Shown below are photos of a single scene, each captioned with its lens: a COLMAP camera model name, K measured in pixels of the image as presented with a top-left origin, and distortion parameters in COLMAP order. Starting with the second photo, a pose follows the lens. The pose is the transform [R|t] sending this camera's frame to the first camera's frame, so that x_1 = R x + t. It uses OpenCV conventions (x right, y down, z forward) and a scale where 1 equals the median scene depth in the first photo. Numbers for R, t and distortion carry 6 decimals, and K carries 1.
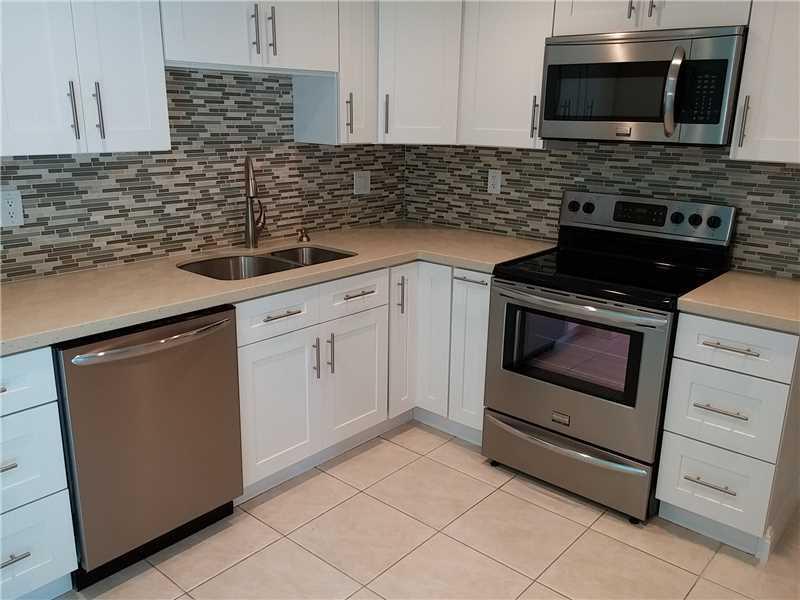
lens RADIAL K [[677.7, 0, 399.7], [0, 677.7, 299.5], [0, 0, 1]] dist [0.079741, -0.097483]
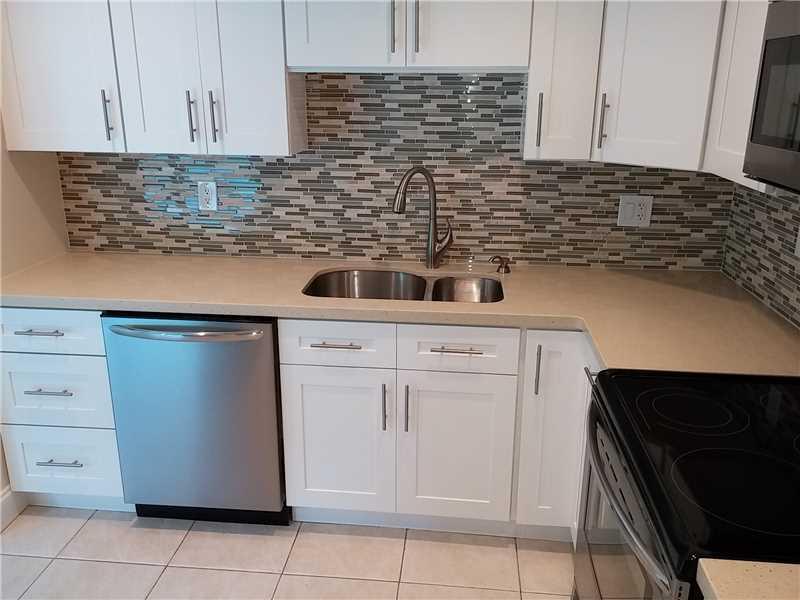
lens RADIAL K [[677.7, 0, 401.7], [0, 677.7, 298.1], [0, 0, 1]] dist [0.079741, -0.097483]
pose [[0.580363, 0.227934, -0.781809, 0.513454], [-0.217470, 0.968545, 0.120941, -0.149632], [0.784784, 0.099830, 0.611677, 0.466007]]
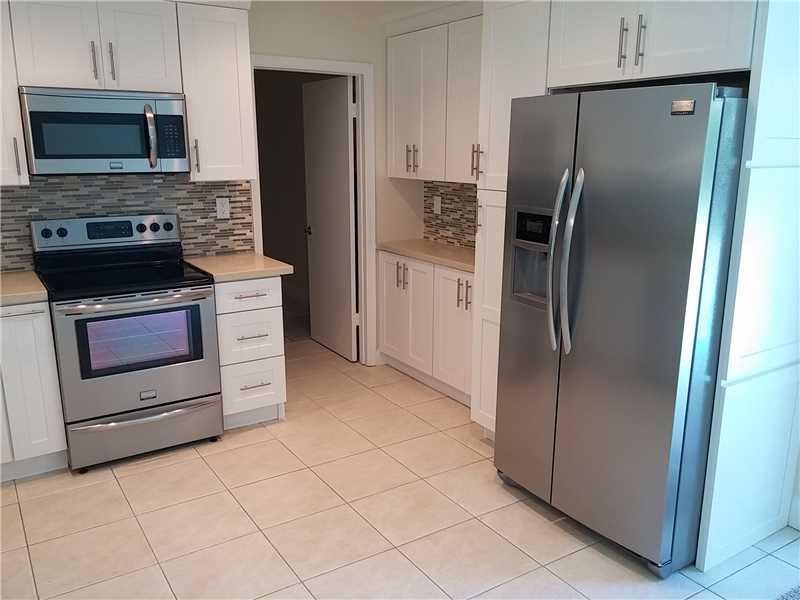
lens RADIAL K [[677.7, 0, 404.4], [0, 677.7, 302.4], [0, 0, 1]] dist [0.079741, -0.097483]
pose [[0.279018, -0.235173, 0.931044, -0.732930], [0.266047, 0.950527, 0.160364, -0.059491], [-0.922696, 0.202957, 0.327781, 0.120755]]
